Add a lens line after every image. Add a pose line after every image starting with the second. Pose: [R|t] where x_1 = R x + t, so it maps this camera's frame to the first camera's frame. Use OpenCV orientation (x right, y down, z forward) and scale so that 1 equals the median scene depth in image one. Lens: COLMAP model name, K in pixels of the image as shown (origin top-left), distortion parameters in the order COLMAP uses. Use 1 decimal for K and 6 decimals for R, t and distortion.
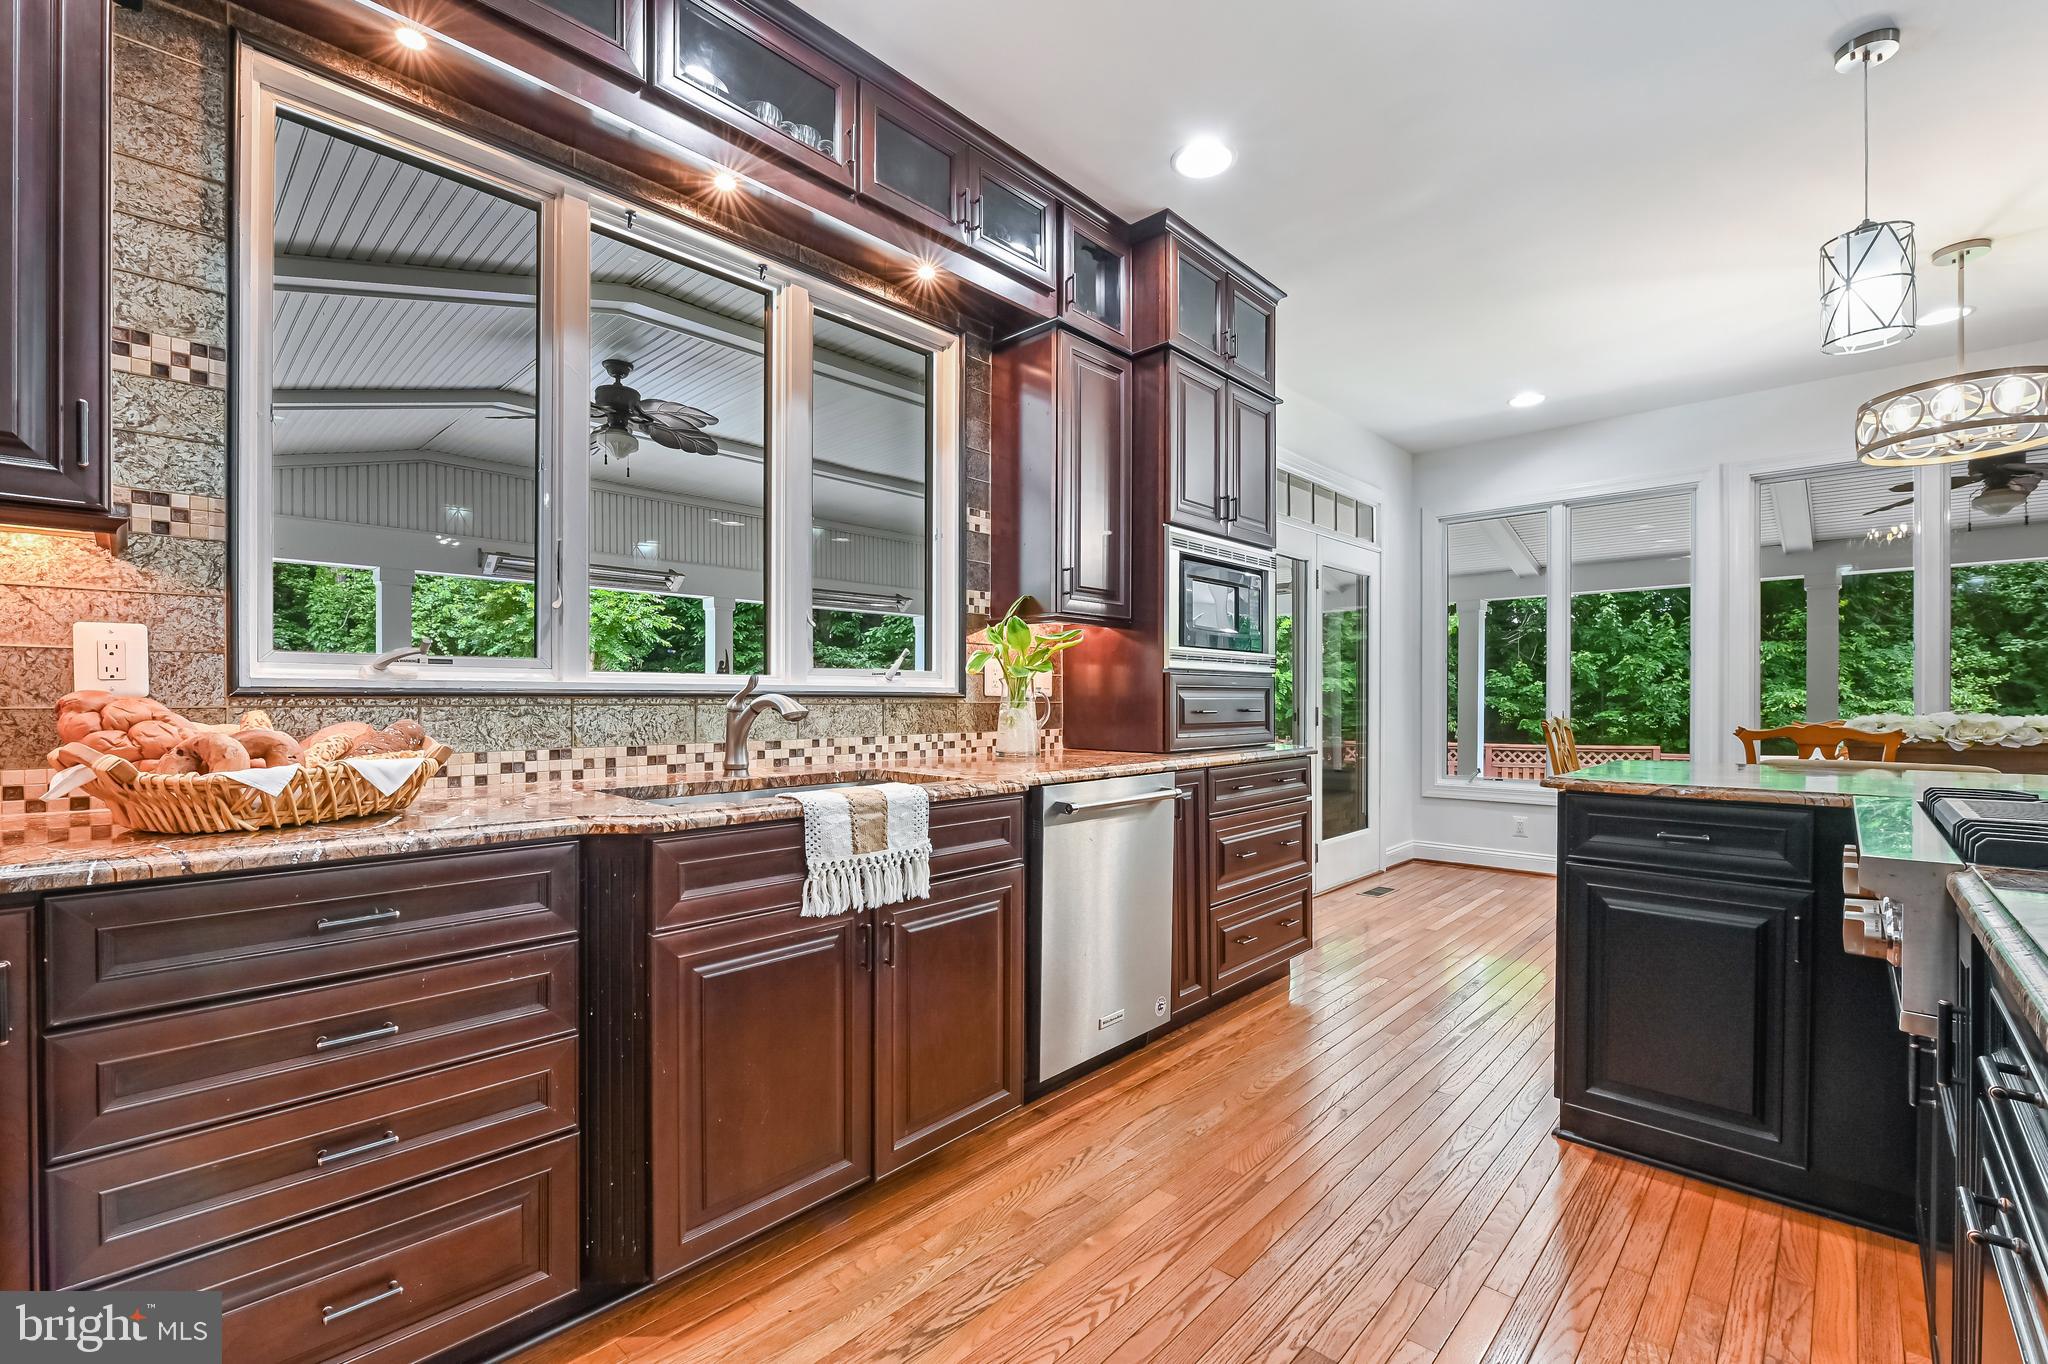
lens RADIAL K [[879.2, 0, 1020.5], [0, 879.2, 703.4], [0, 0, 1]] dist [-0.003856, -0.000777]
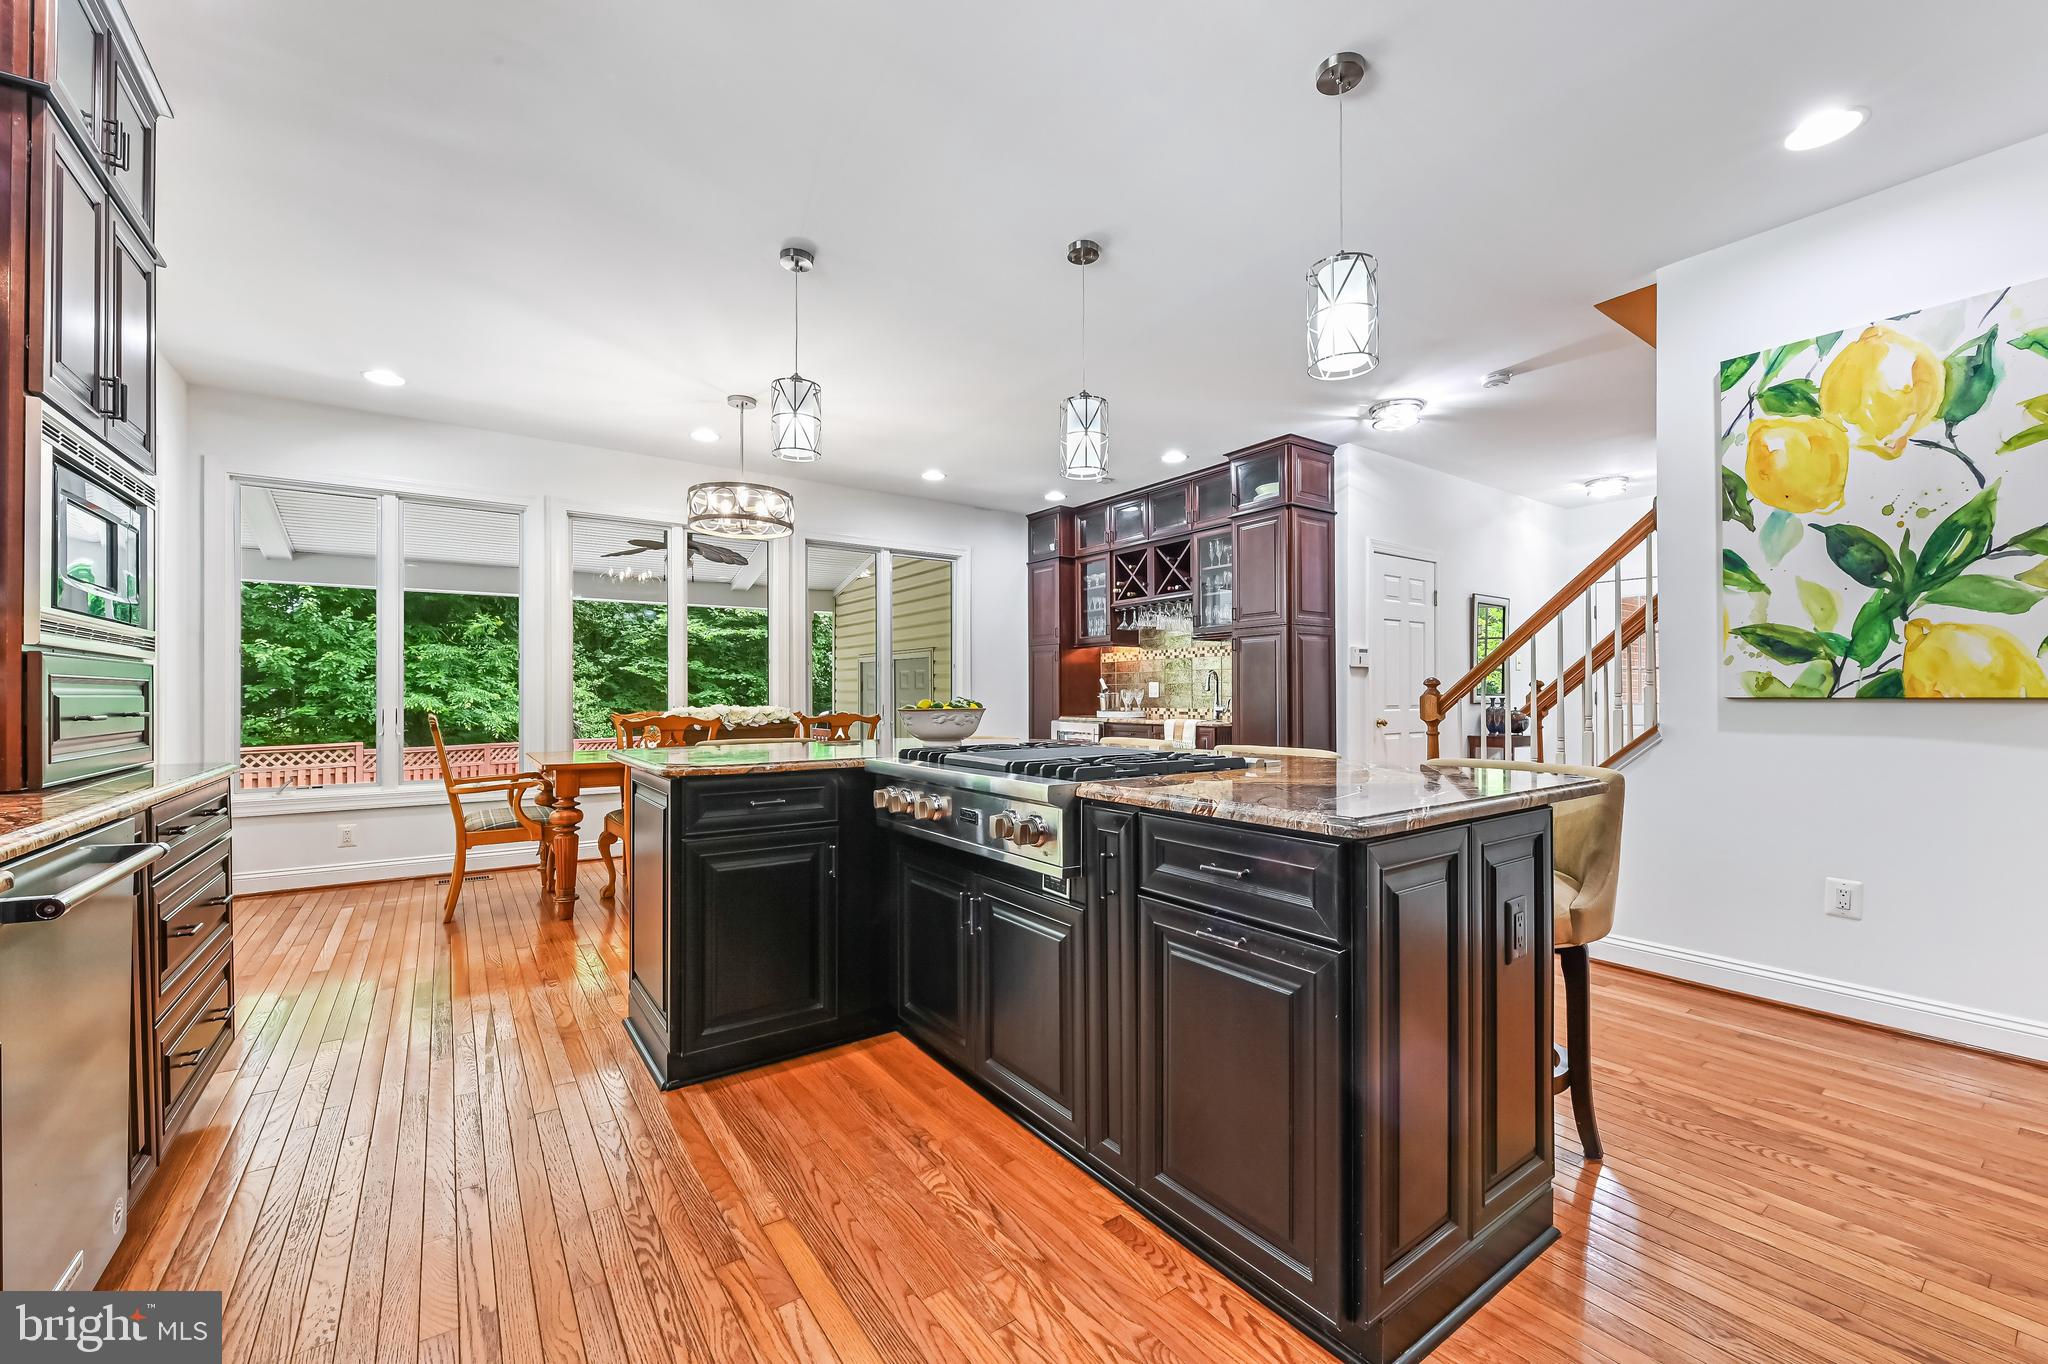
lens RADIAL K [[811.8, 0, 1026.7], [0, 811.8, 693.0], [0, 0, 1]] dist [-0.007204, -0.000505]
pose [[0.192458, 0.001998, 0.981303, -0.255970], [0.006390, 0.999974, -0.003290, -0.002048], [-0.981284, 0.006903, 0.192440, 0.295647]]
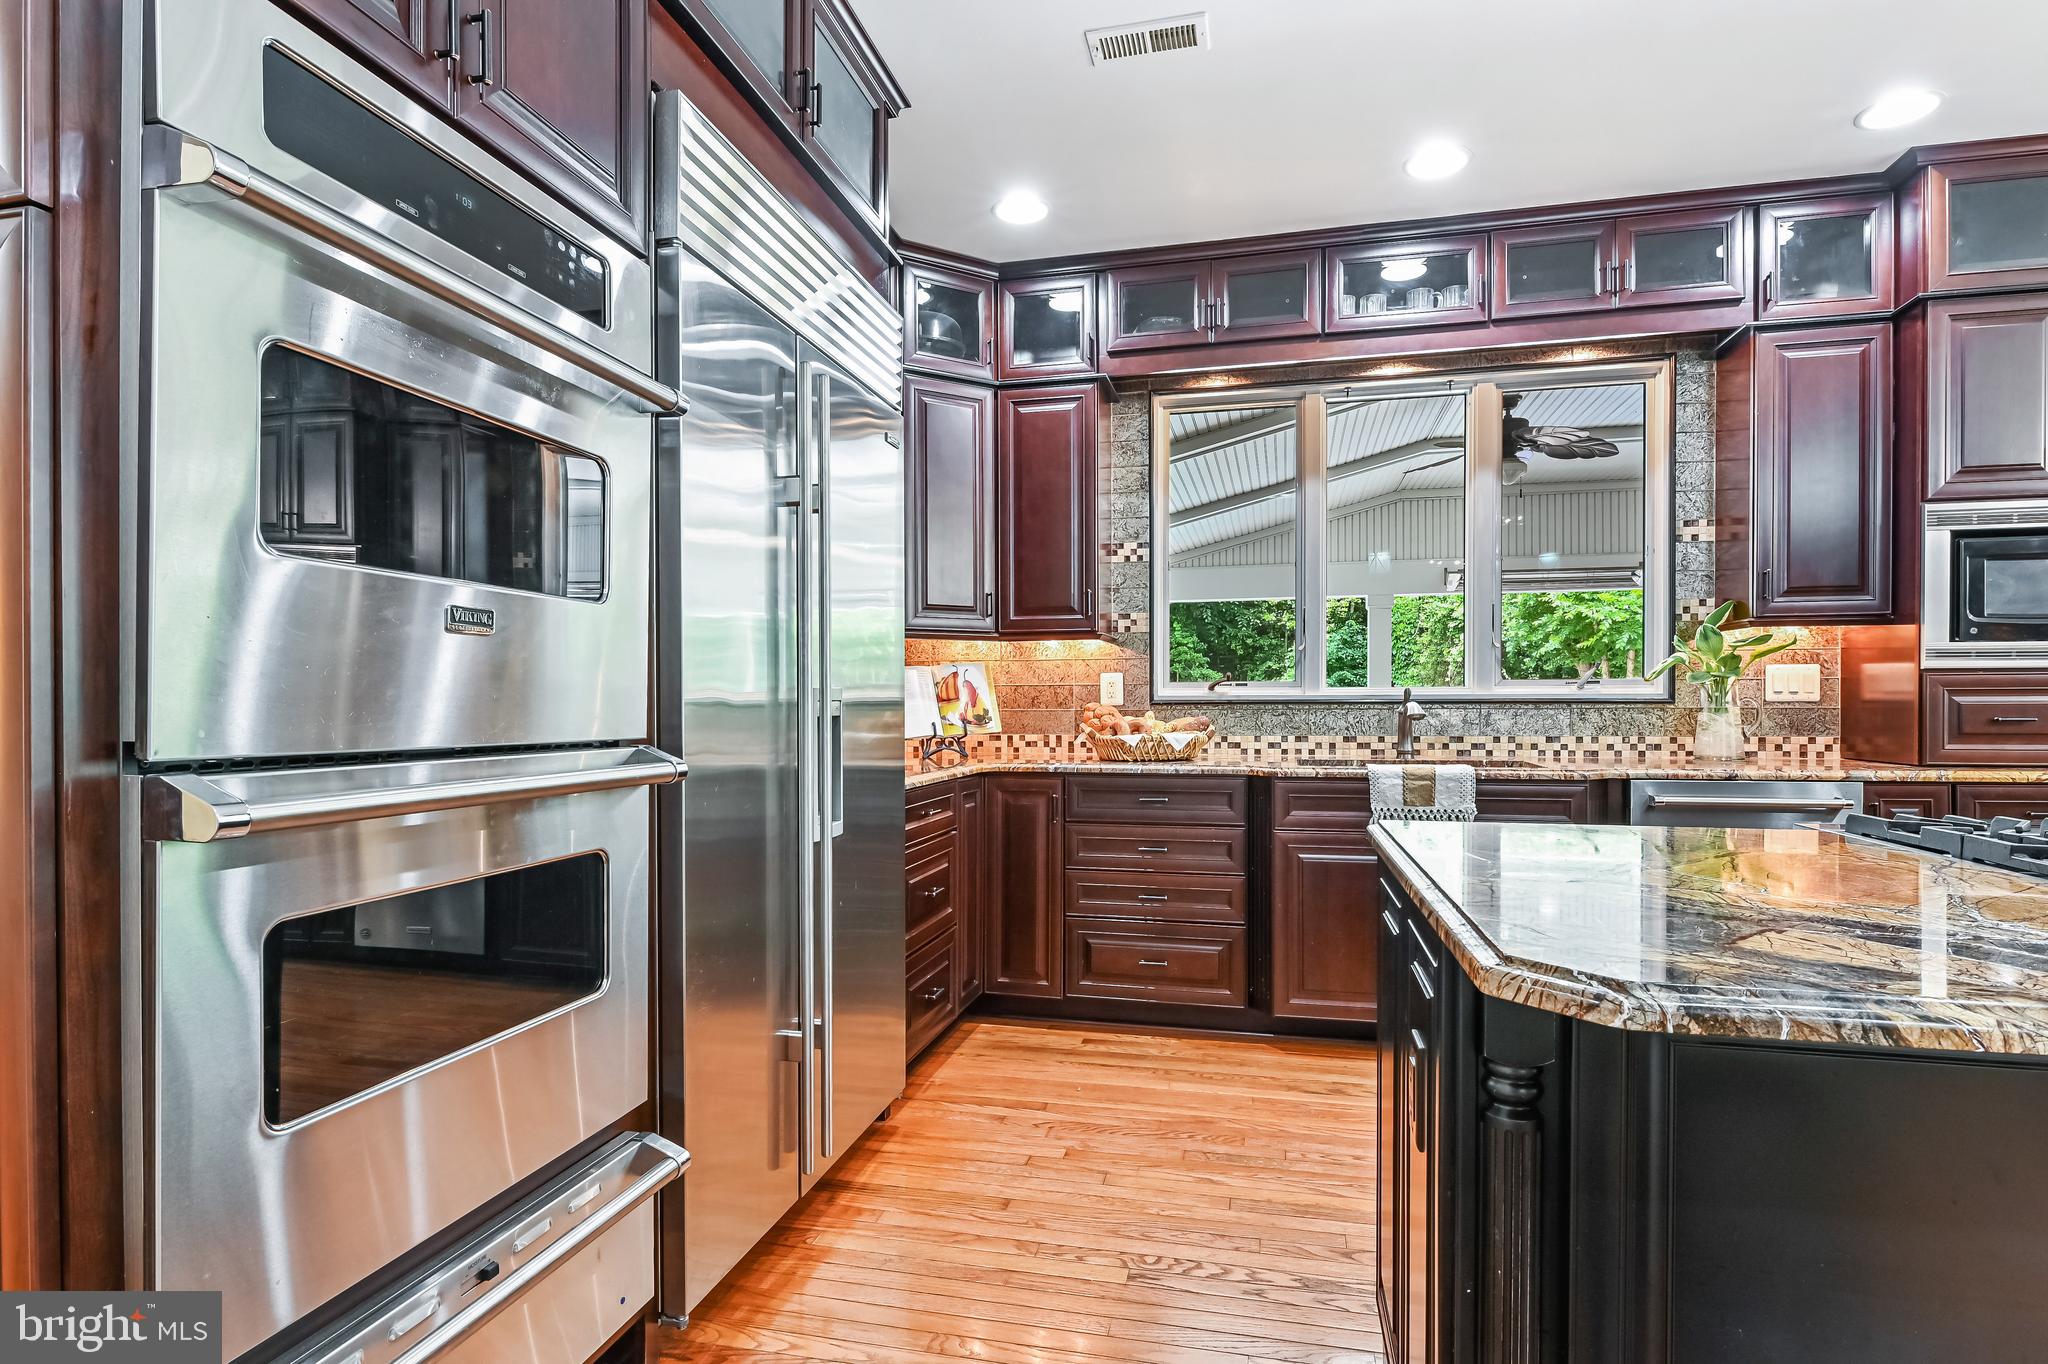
lens RADIAL K [[1051.4, 0, 1020.3], [0, 1051.4, 713.8], [0, 0, 1]] dist [-0.002822, -0.000982]
pose [[0.495147, 0.005981, -0.868789, 0.716981], [-0.000794, 0.999979, 0.006432, -0.001249], [0.868809, -0.002495, 0.495141, -0.334405]]
